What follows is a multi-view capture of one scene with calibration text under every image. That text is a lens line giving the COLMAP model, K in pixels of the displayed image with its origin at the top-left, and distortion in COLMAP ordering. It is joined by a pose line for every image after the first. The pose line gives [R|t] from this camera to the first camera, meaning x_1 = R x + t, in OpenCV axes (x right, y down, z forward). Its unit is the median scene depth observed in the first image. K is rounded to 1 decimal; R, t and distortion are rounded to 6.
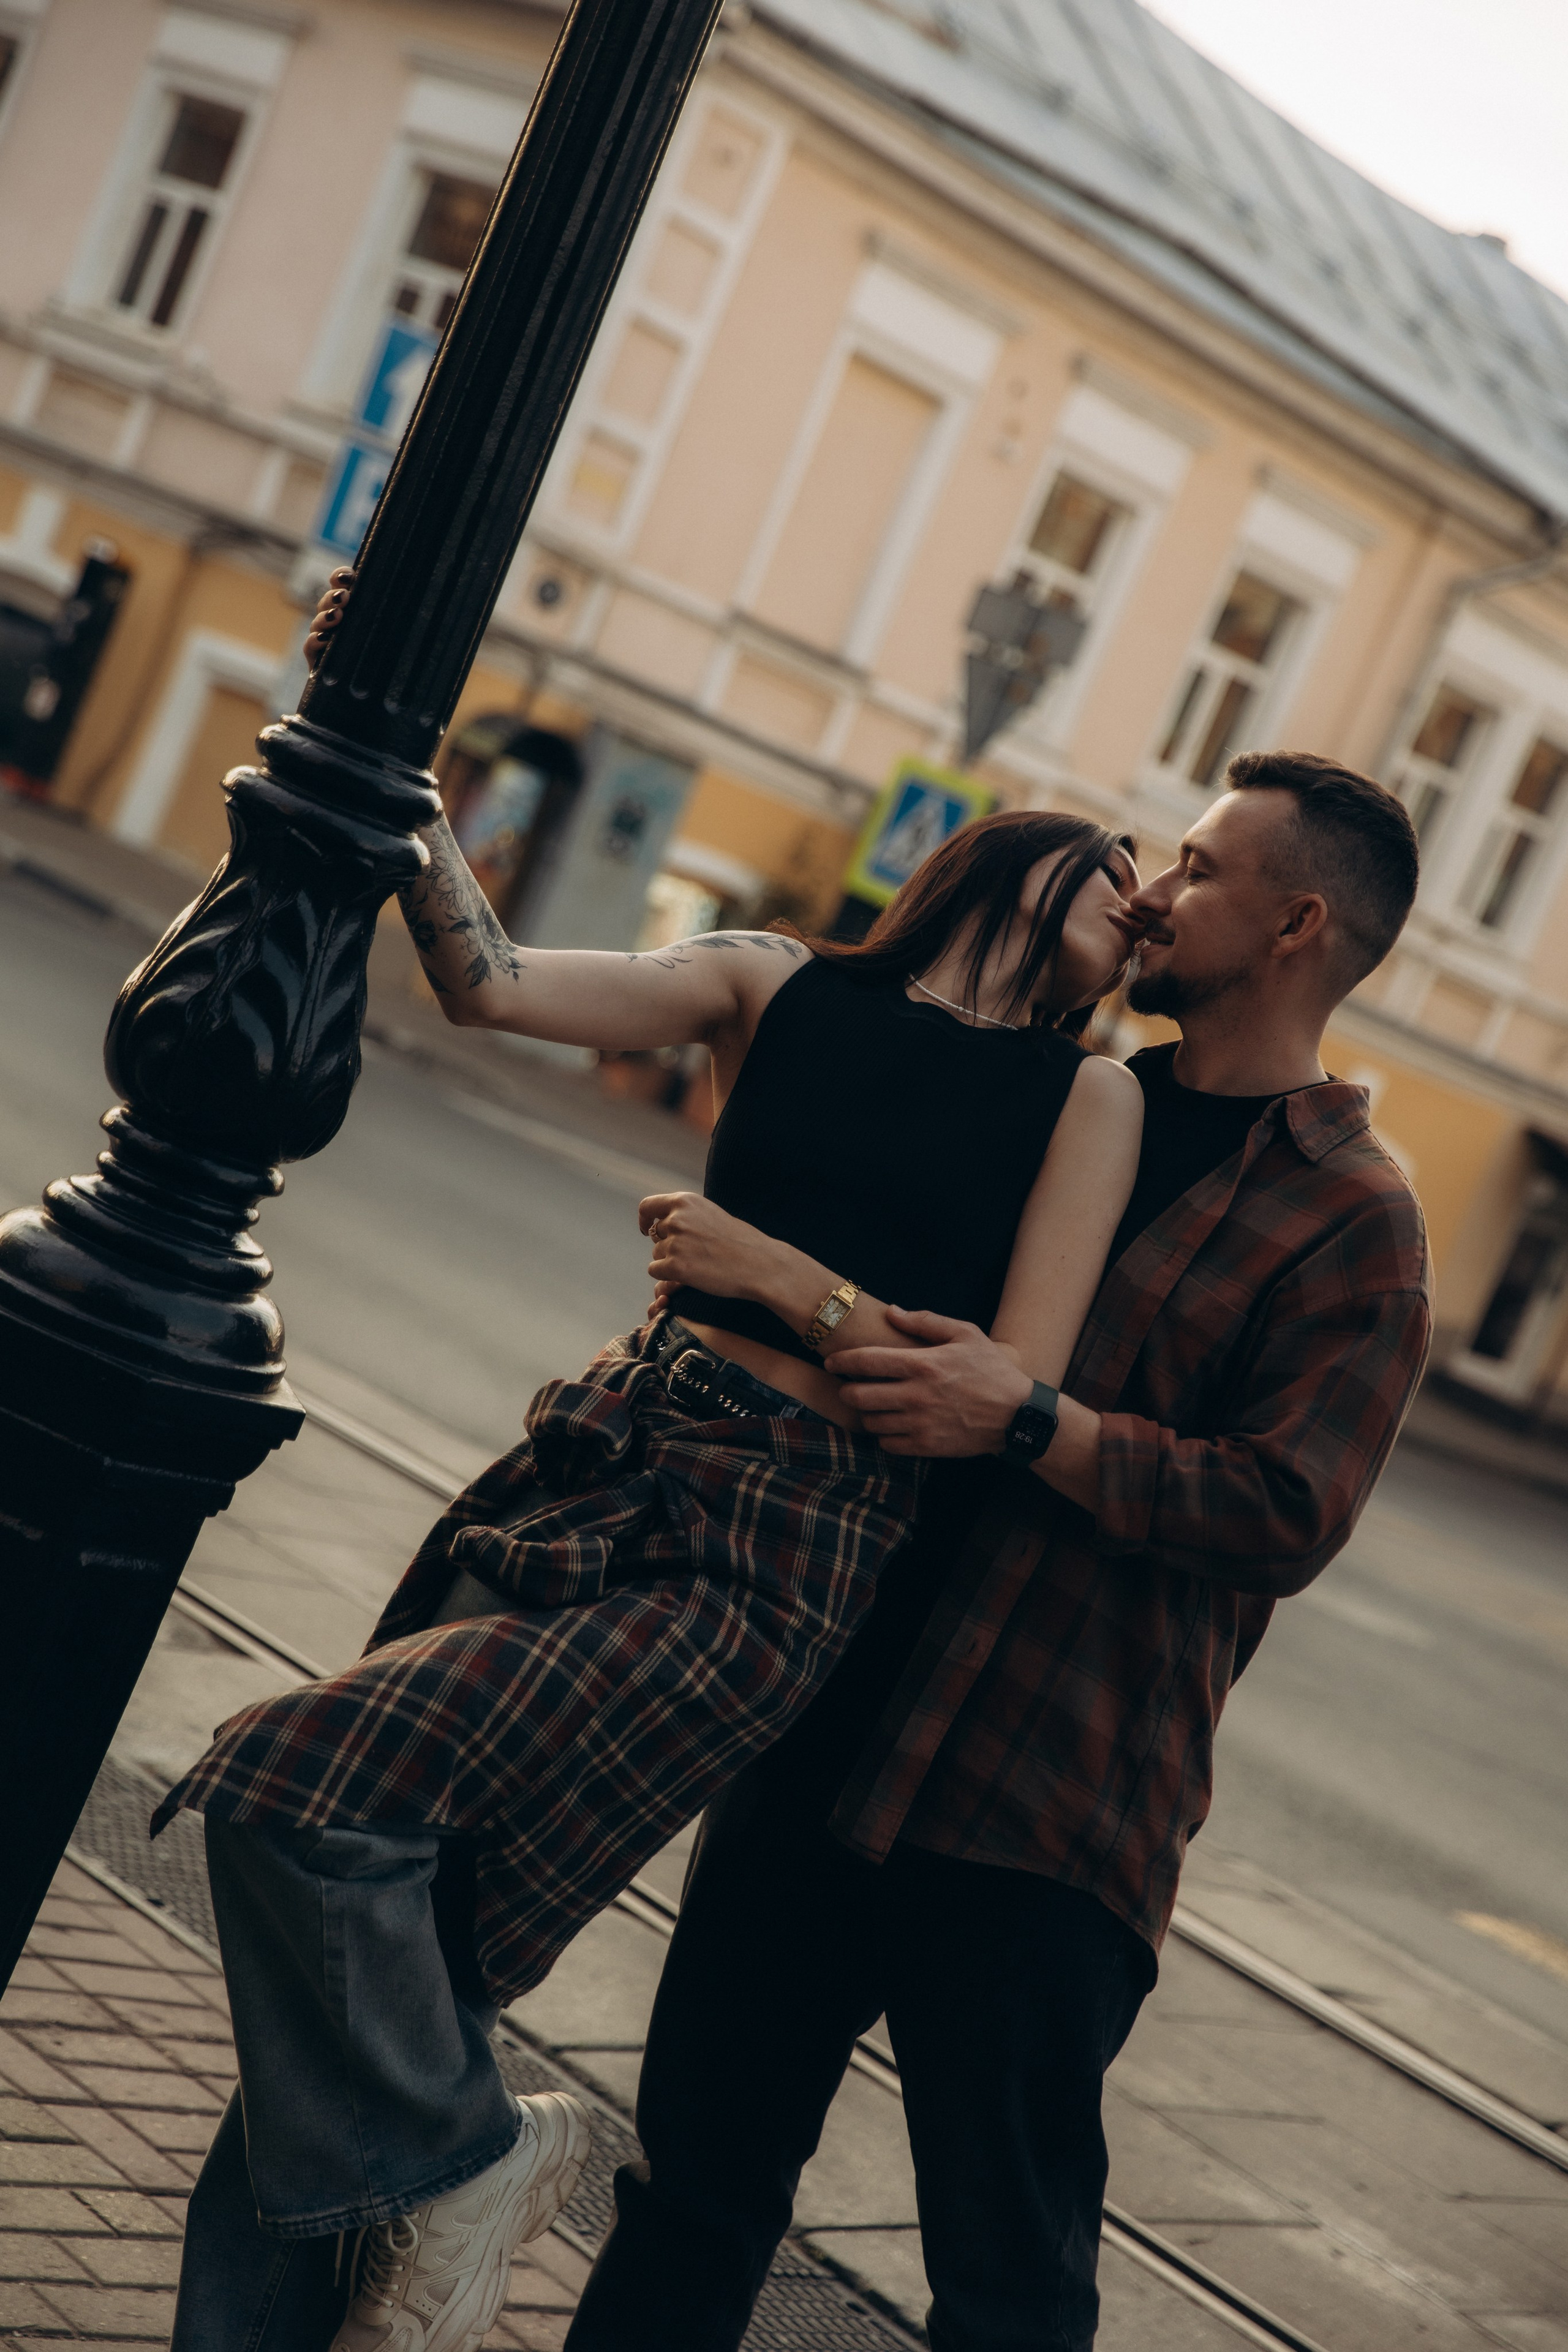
lens RADIAL K [[4189.8, 0, 750.1], [0, 4189.8, 1187.8], [0, 0, 1]] dist [0.648319, -2.816798]
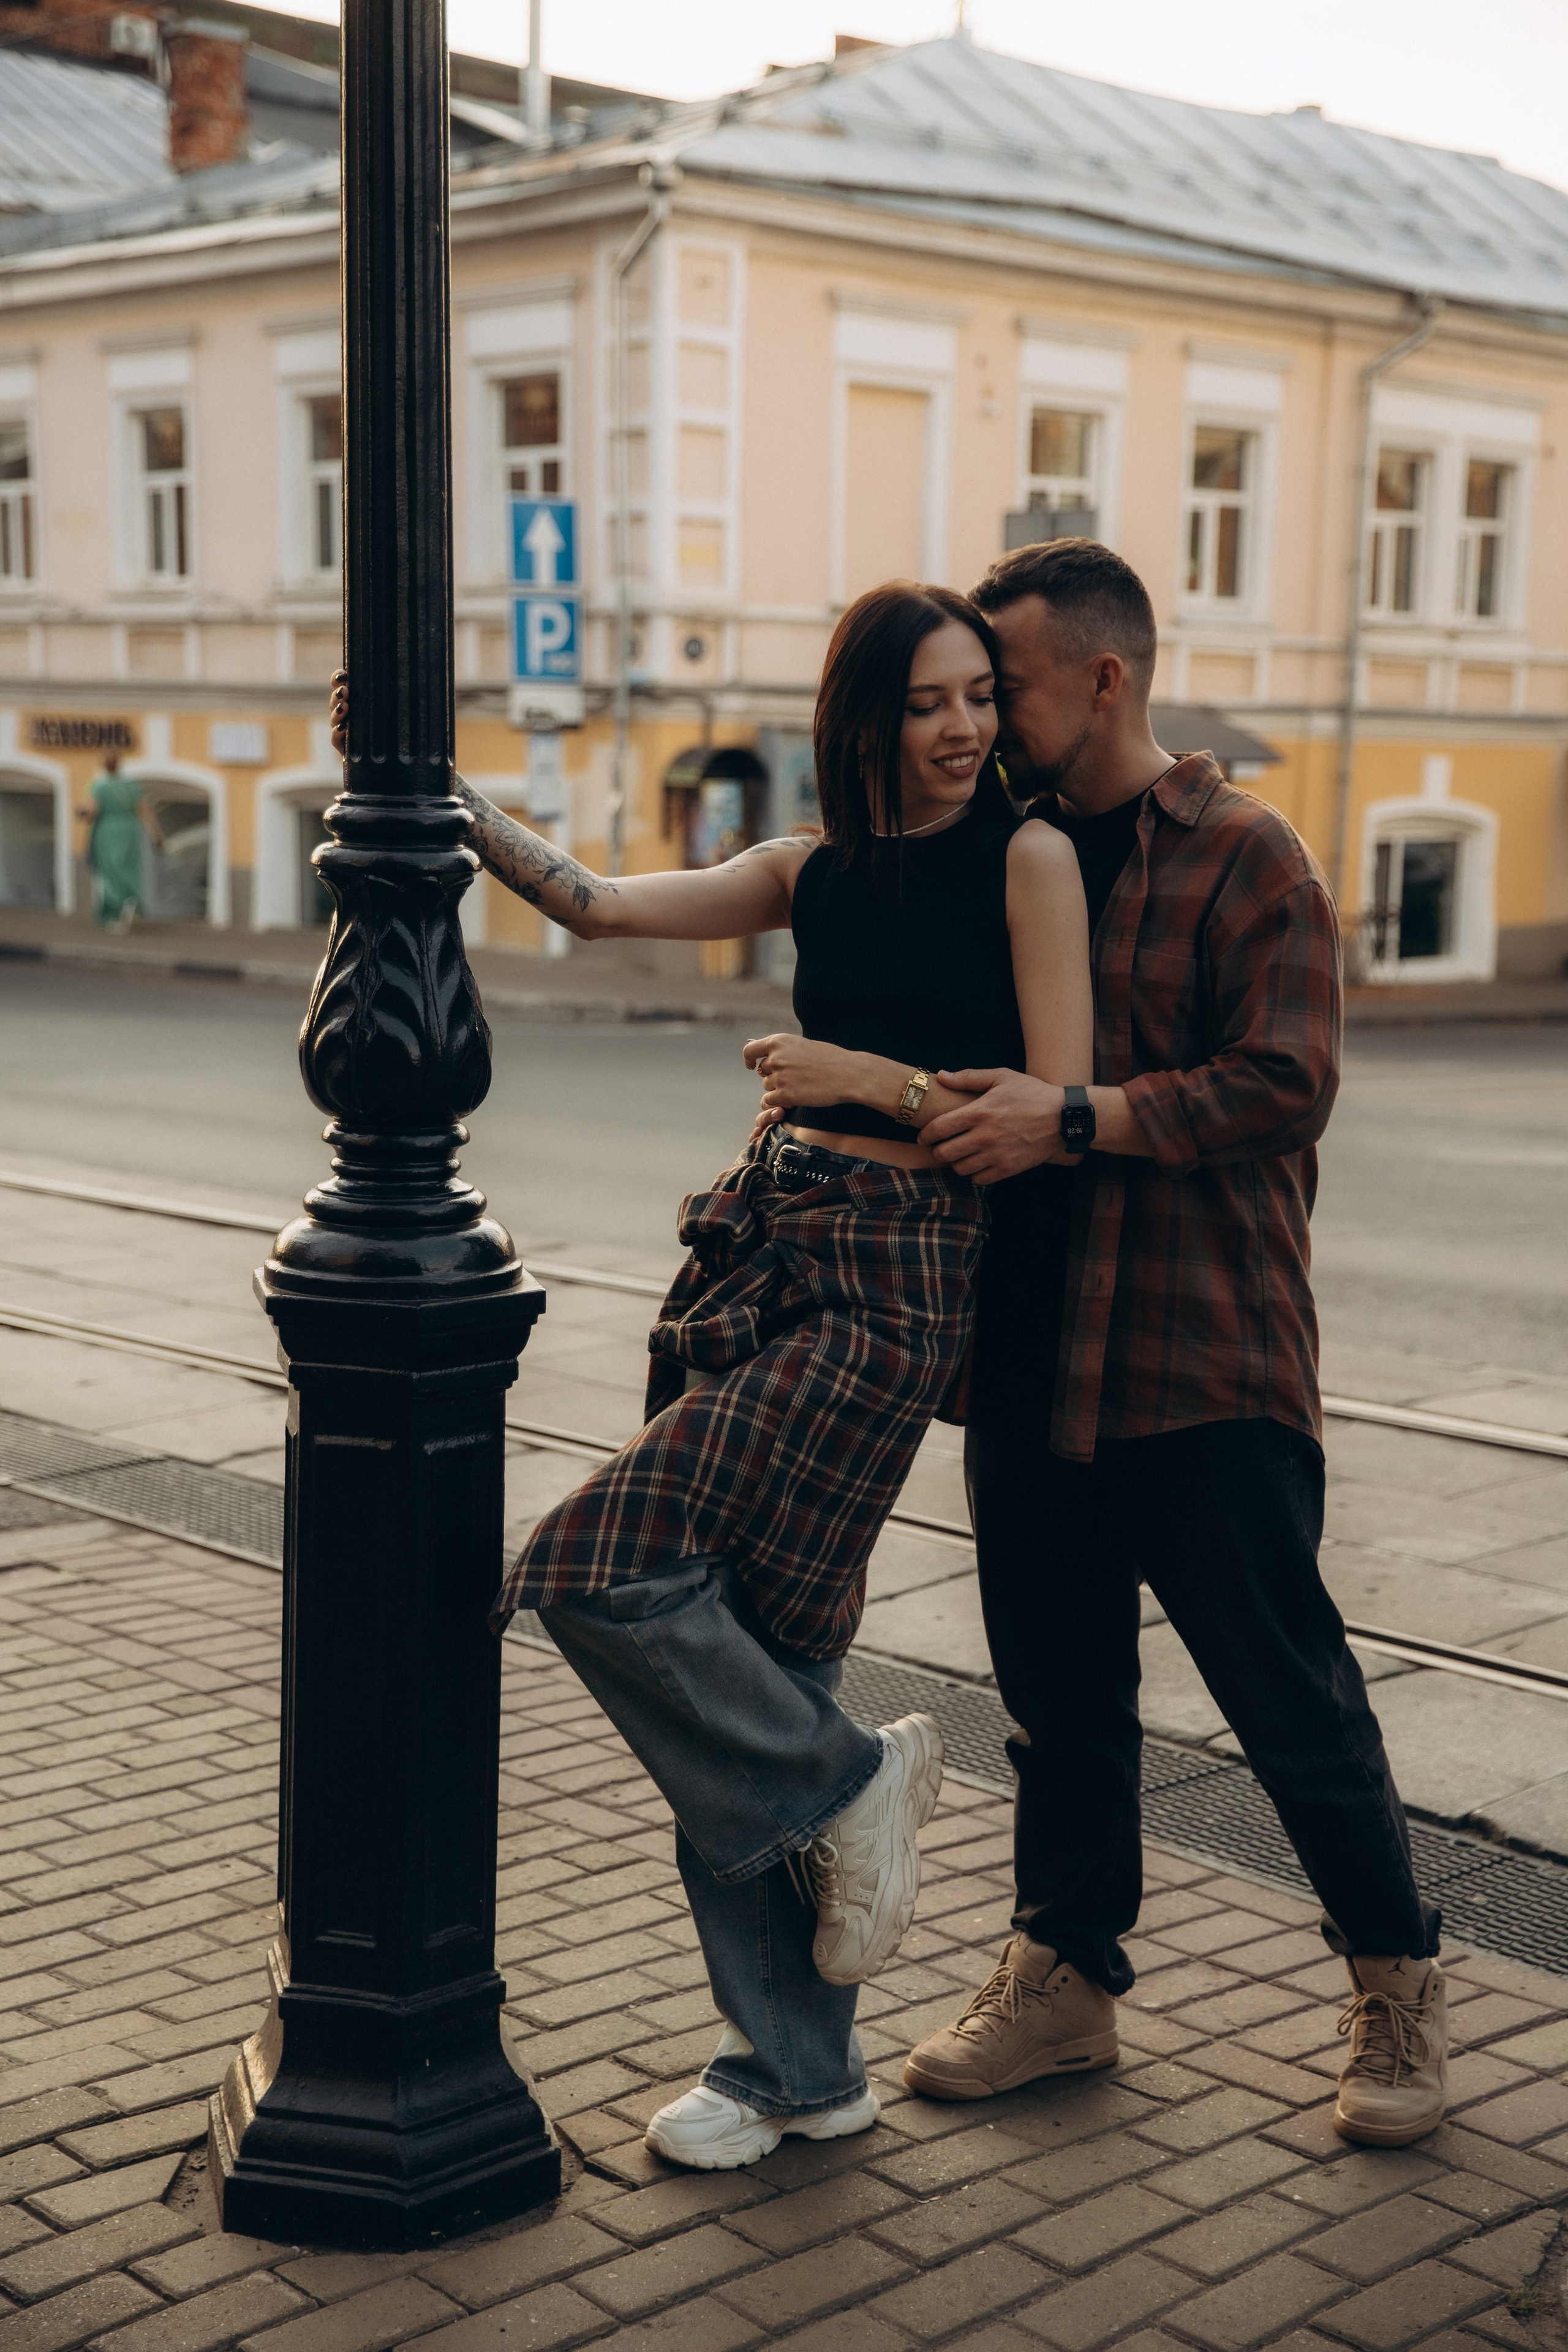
lens RADIAL K [[3223.1, 0, 784.0], [0, 3223.1, 1176.0], [0, 0, 1]] dist [0.379945, -0.987402]
pose [[0.929687, -0.355923, -0.094872, 0.015210], [0.358703, 0.933354, 0.013482, 0.007084], [0.083751, -0.046565, 0.995398, 0.002146]]
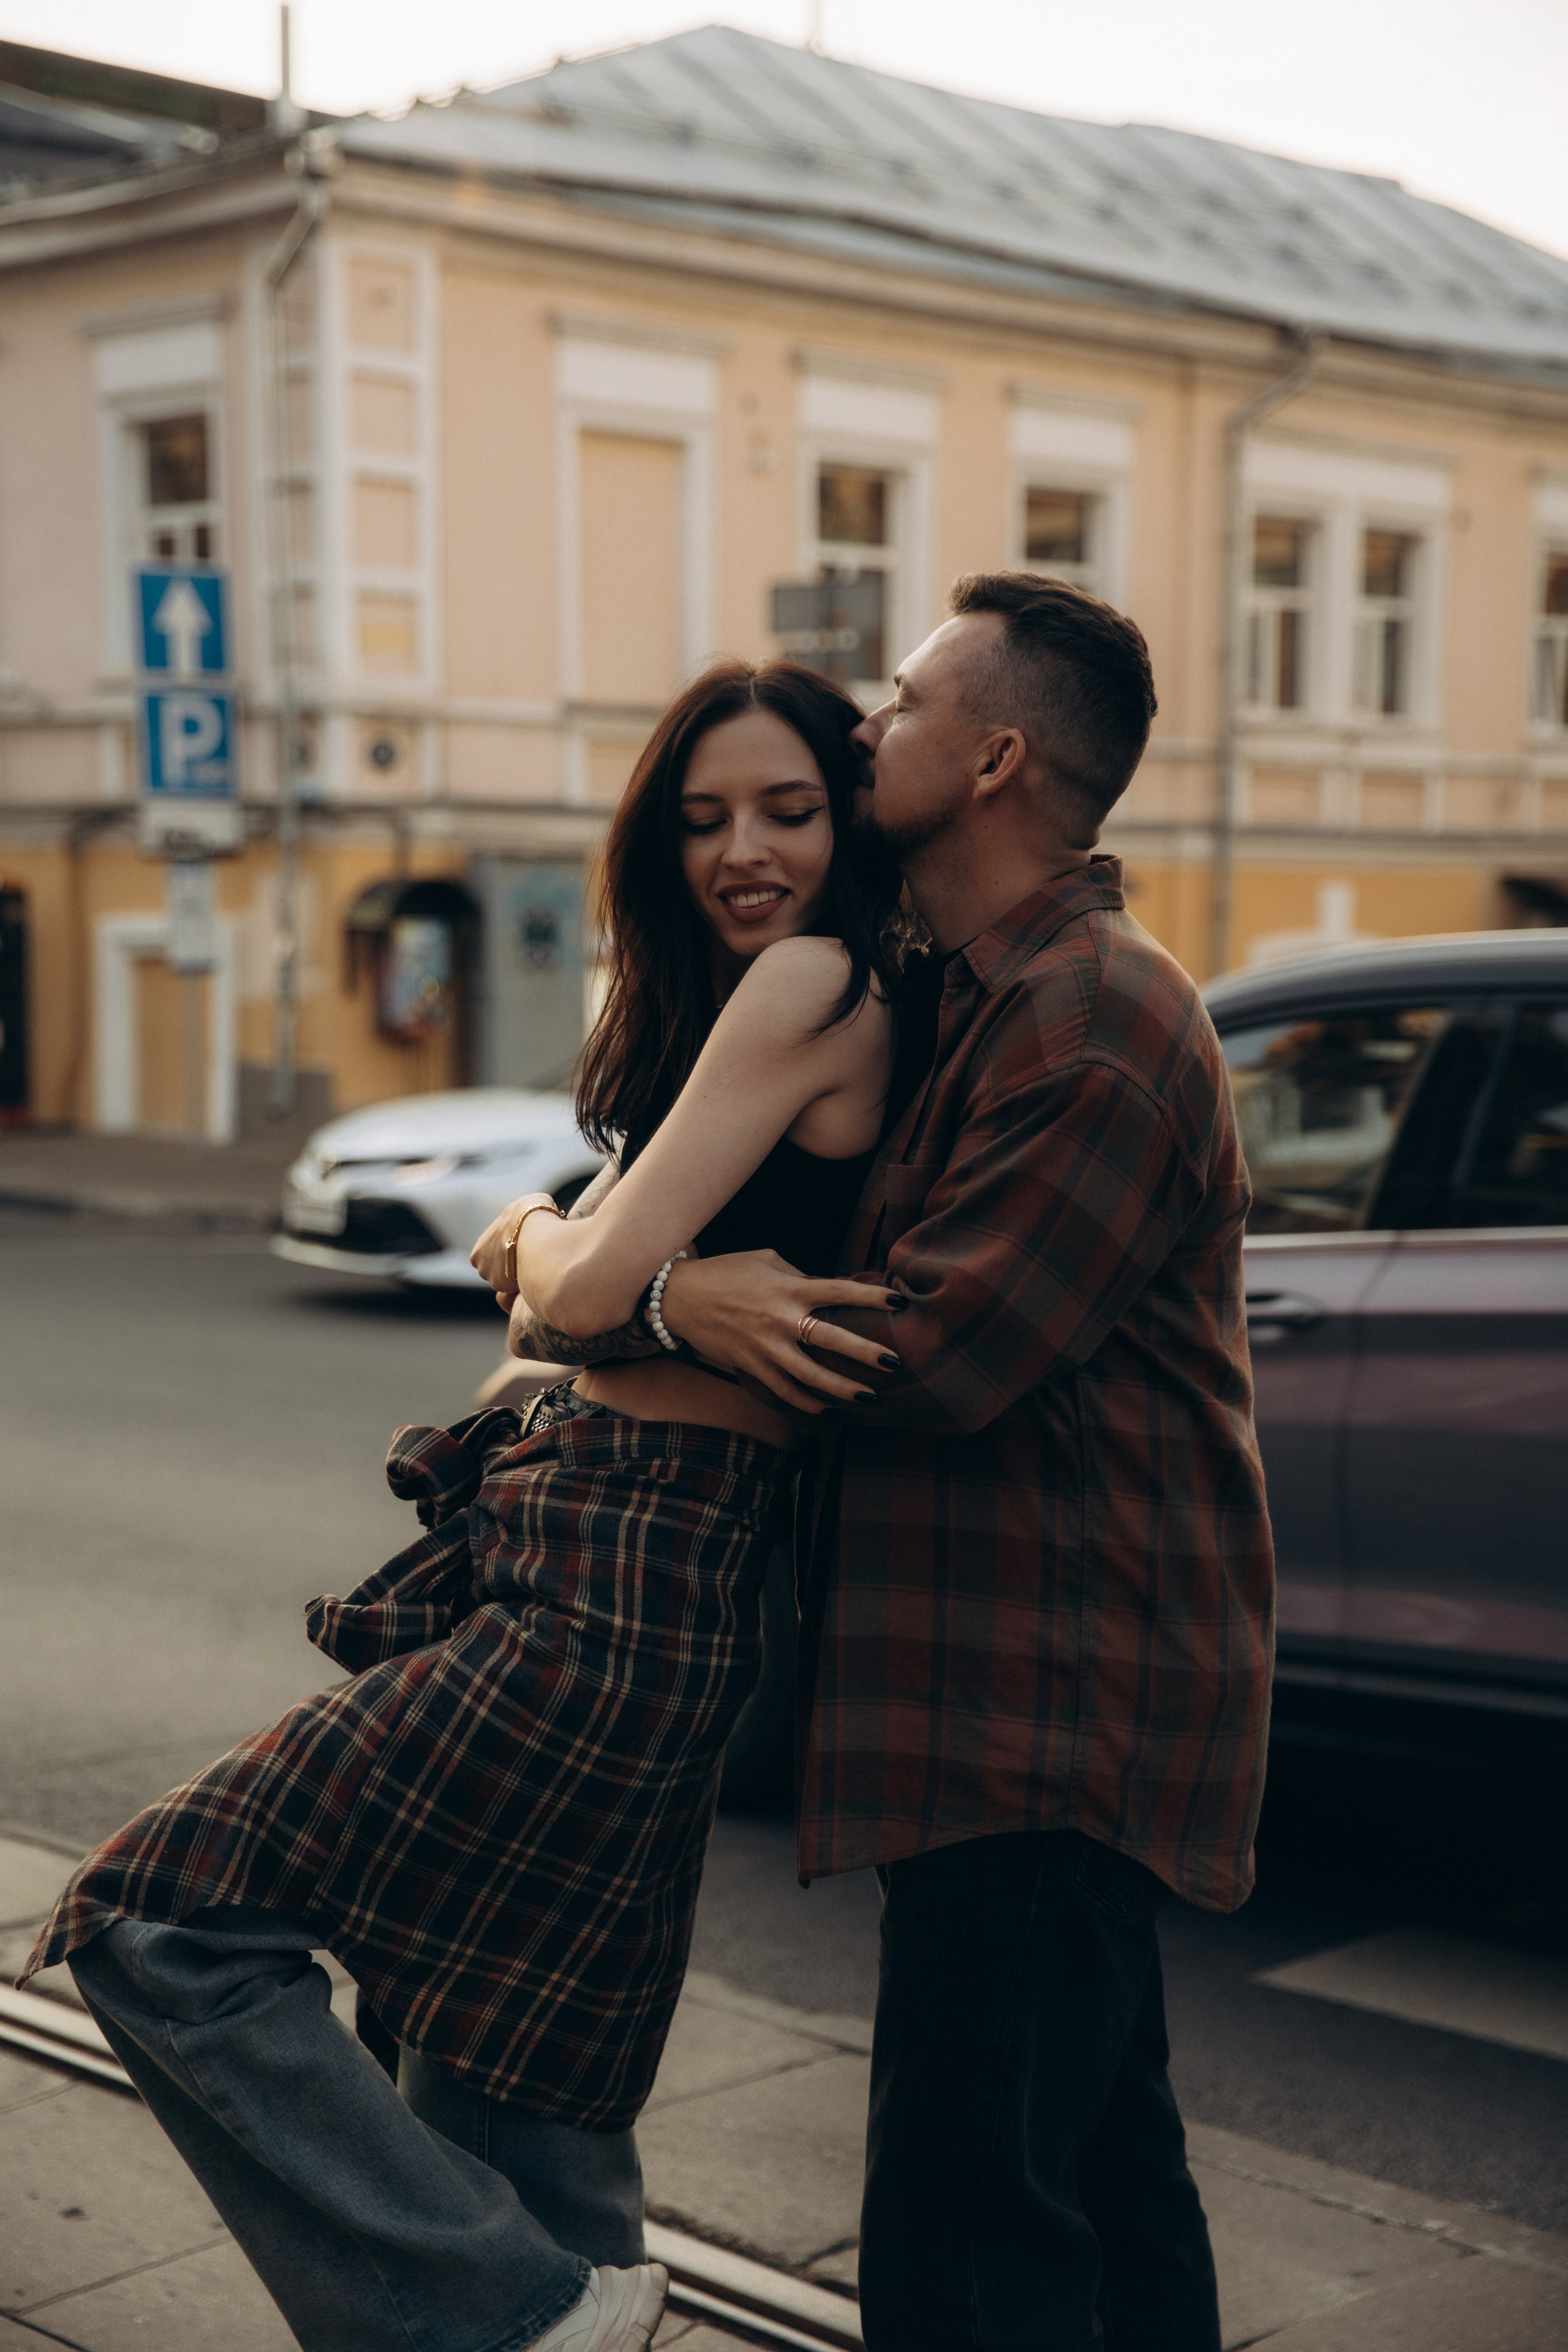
lens RADIAL K [[3219.5, 0, 834.4], [0, 3219.5, 1165.6], [0, 0, 1]] dist [0.347030, -0.791541]
pose [[0.925760, -0.371613, -0.069799, 0.071806], [0.371057, 0.928367, -0.021247, 0.009465], [0.072695, -0.006229, 0.997335, 0.220912]]
